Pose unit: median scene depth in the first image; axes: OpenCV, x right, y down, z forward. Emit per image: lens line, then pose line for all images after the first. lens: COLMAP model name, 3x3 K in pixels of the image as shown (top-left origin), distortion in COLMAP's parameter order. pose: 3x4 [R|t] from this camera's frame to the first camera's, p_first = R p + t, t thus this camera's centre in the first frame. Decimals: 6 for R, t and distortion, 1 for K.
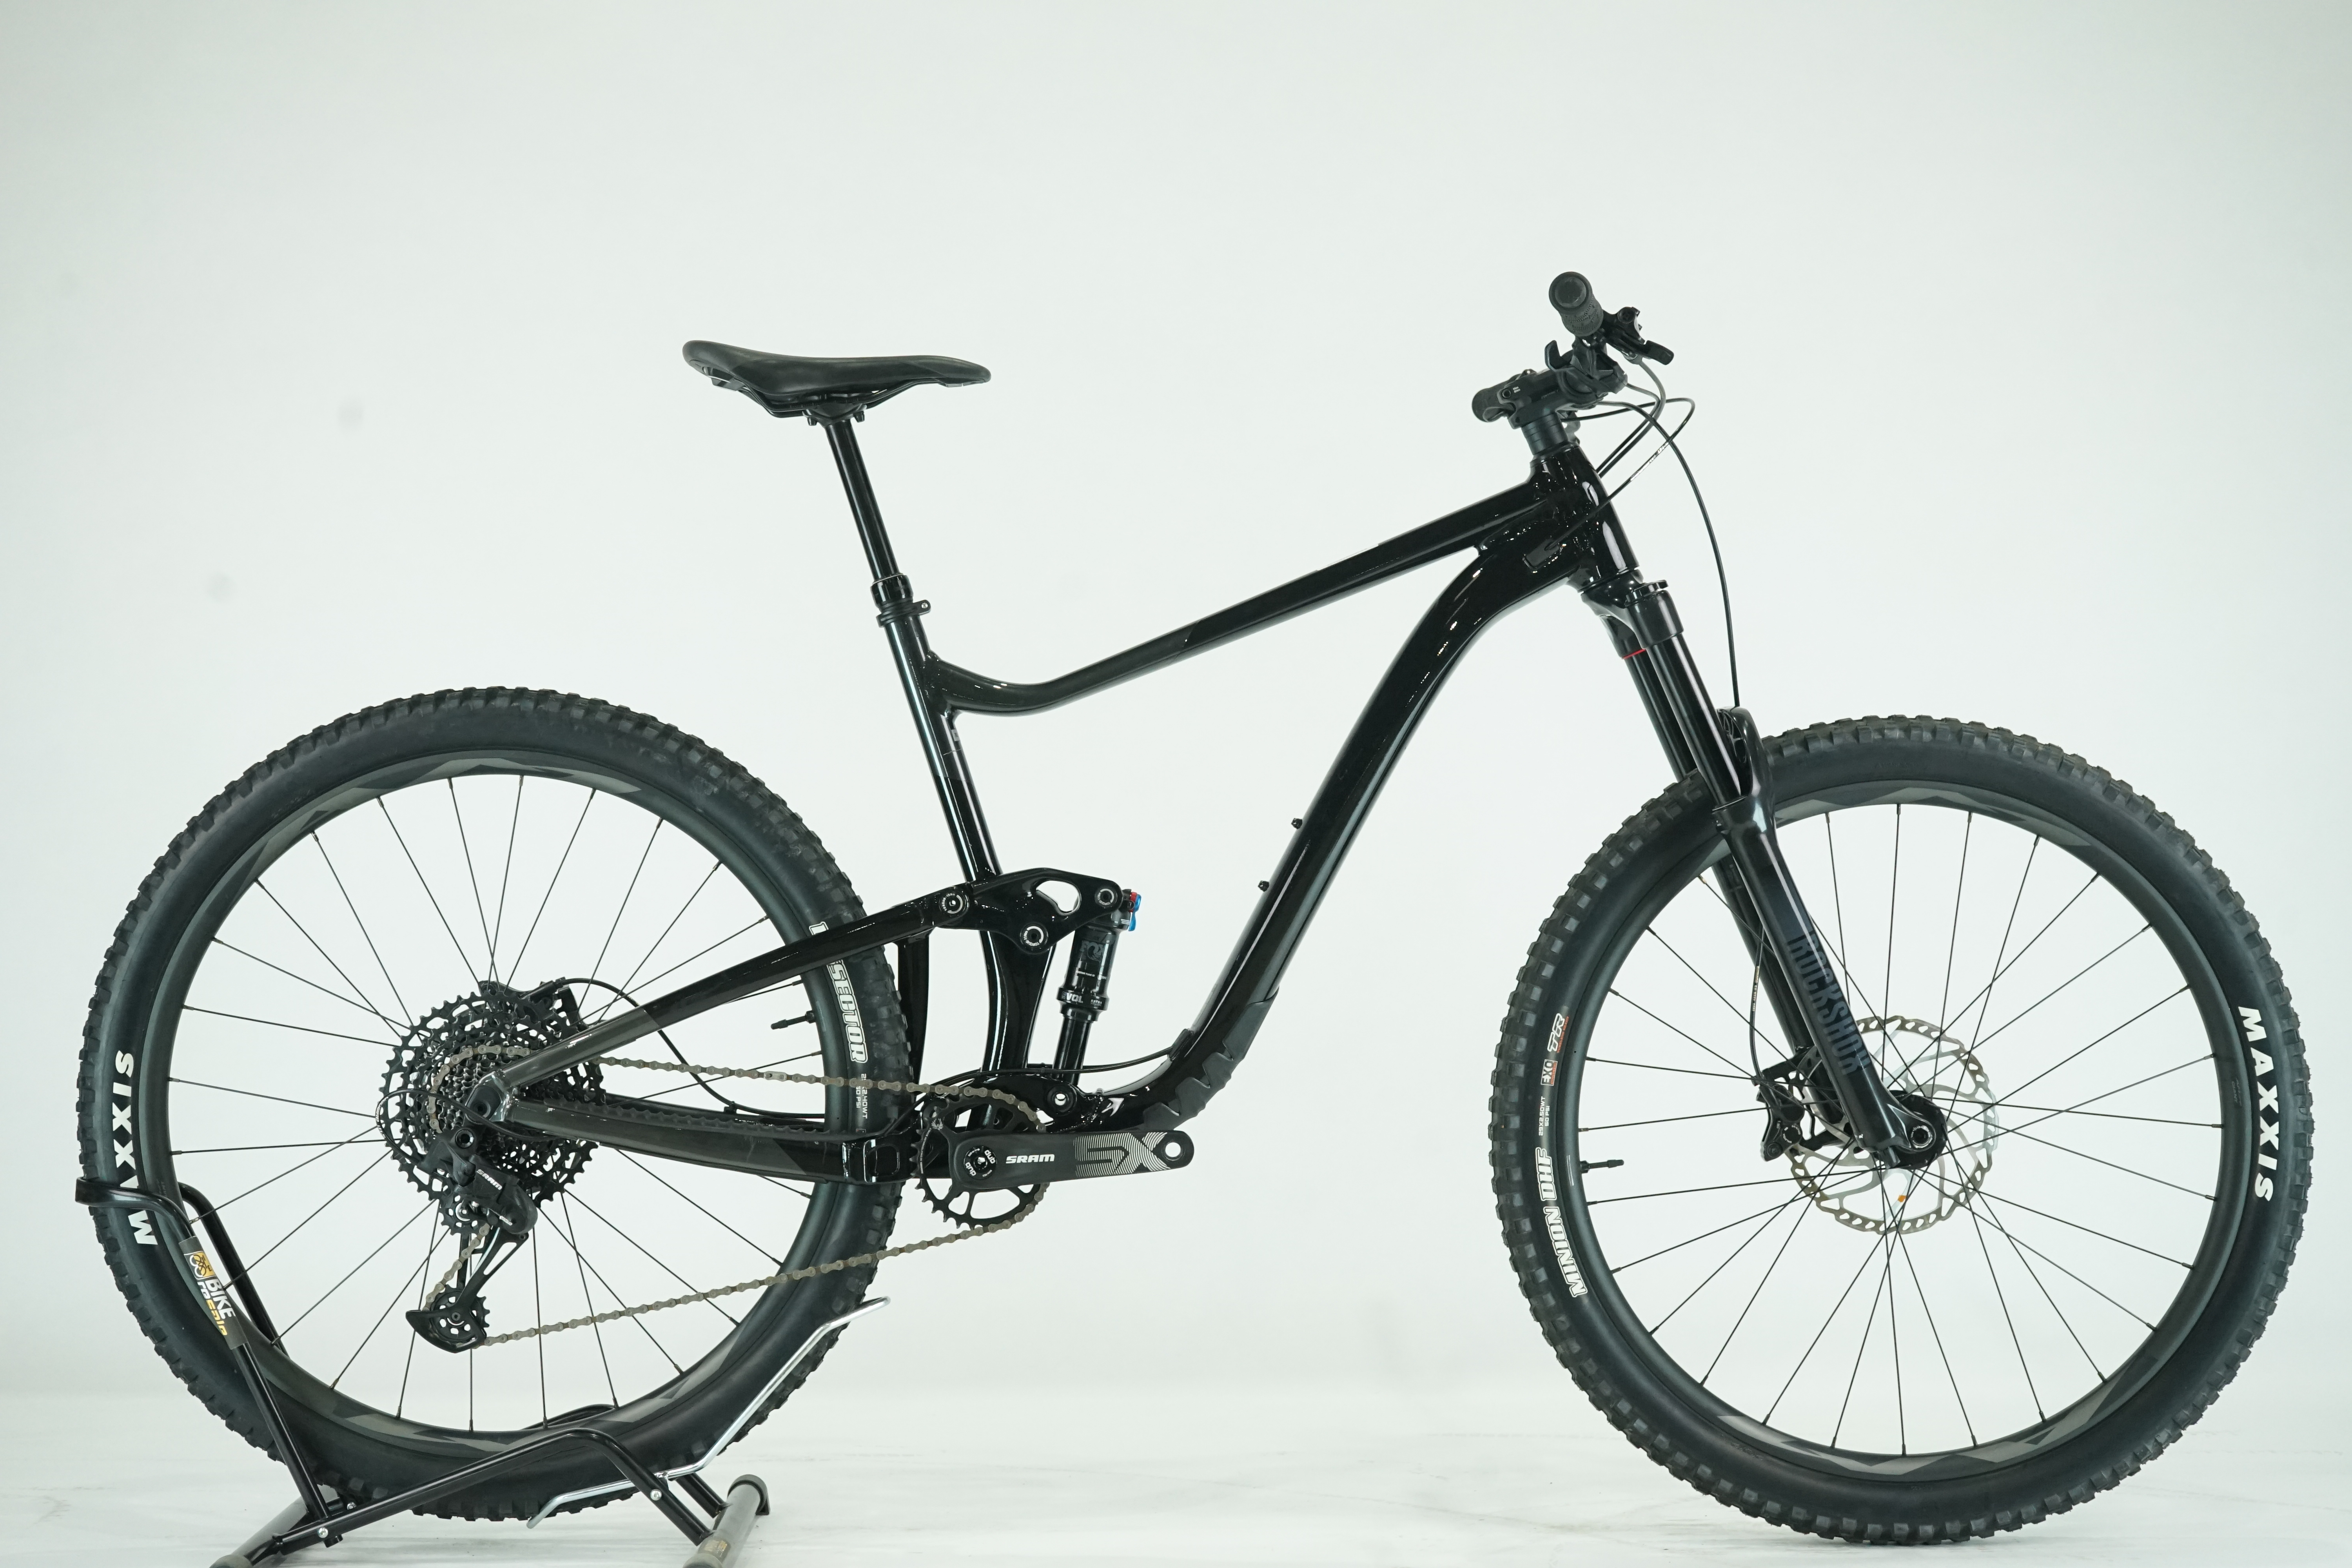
lens RADIAL K [[3518.5, 0, 1200.4], [0, 3518.5, 786.0], [0, 0, 1]] dist [-0.042706, 0.000000]
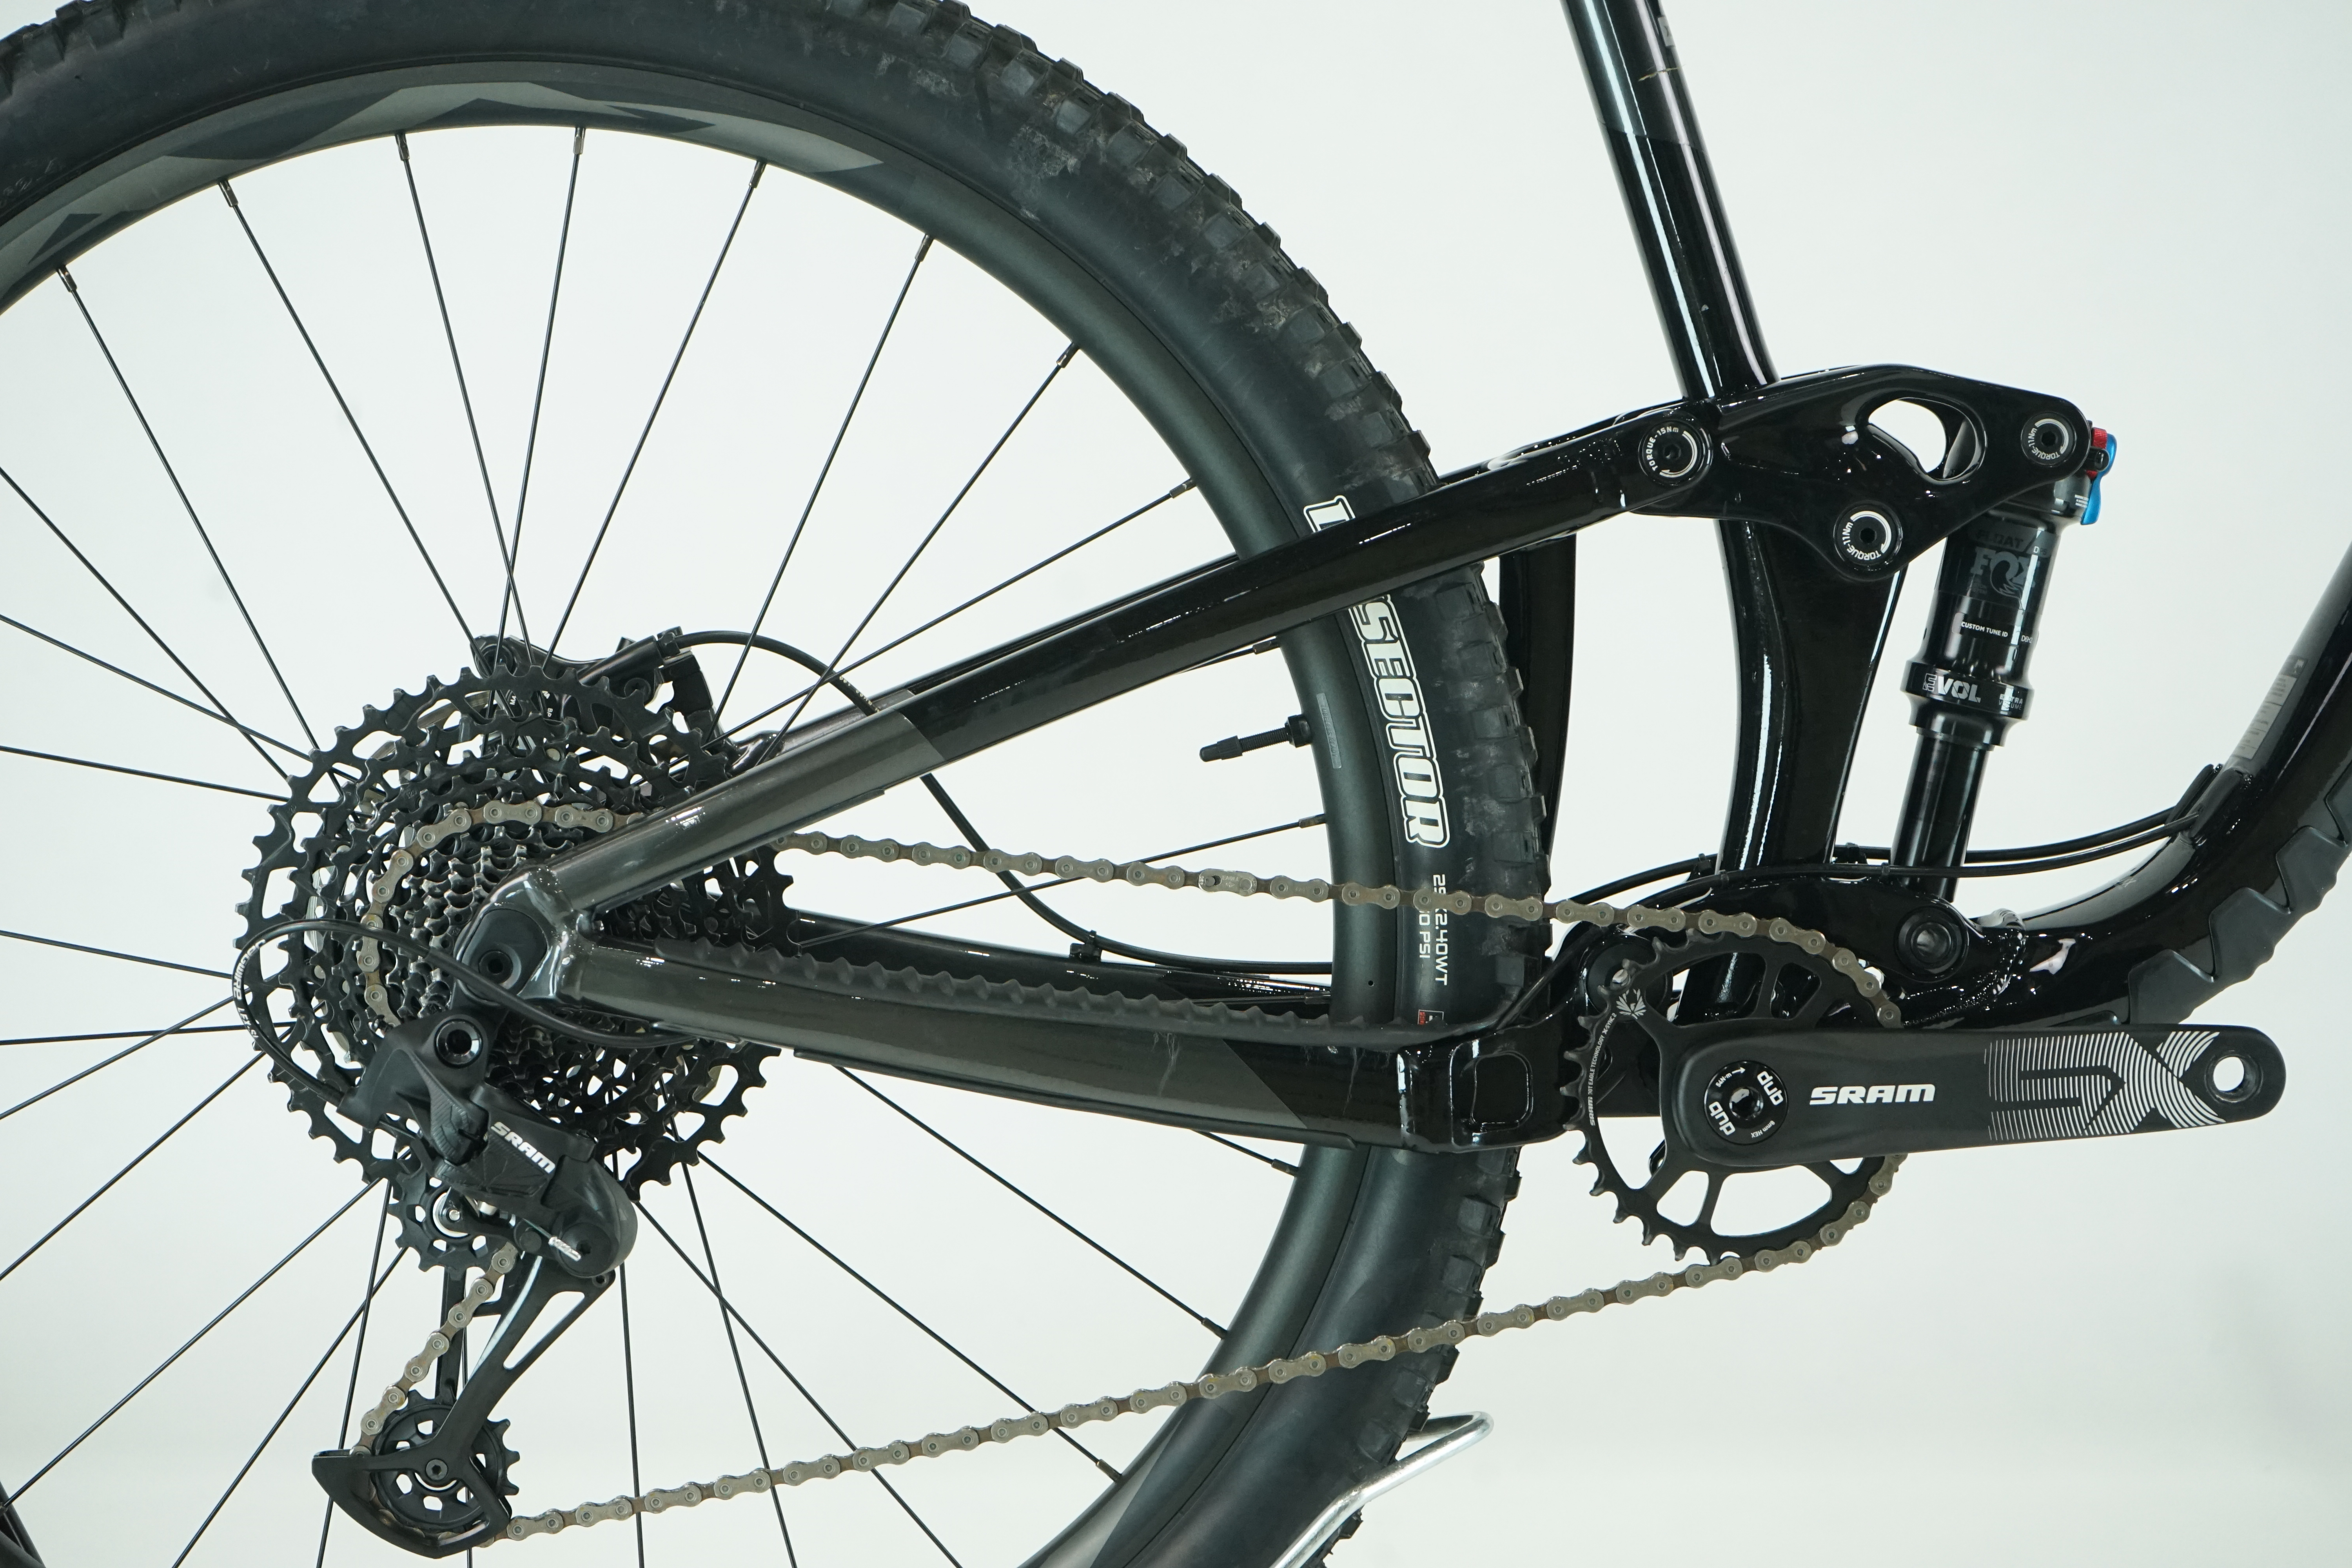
lens RADIAL K [[4782.5, 0, 1175.1], [0, 4782.5, 784.3], [0, 0, 1]] dist [-0.052276, 0.000000]
pose [[0.999866, 0.005362, -0.015464, -0.113451], [-0.003750, 0.994731, 0.102450, 0.015030], [0.015932, -0.102378, 0.994618, 0.440601]]
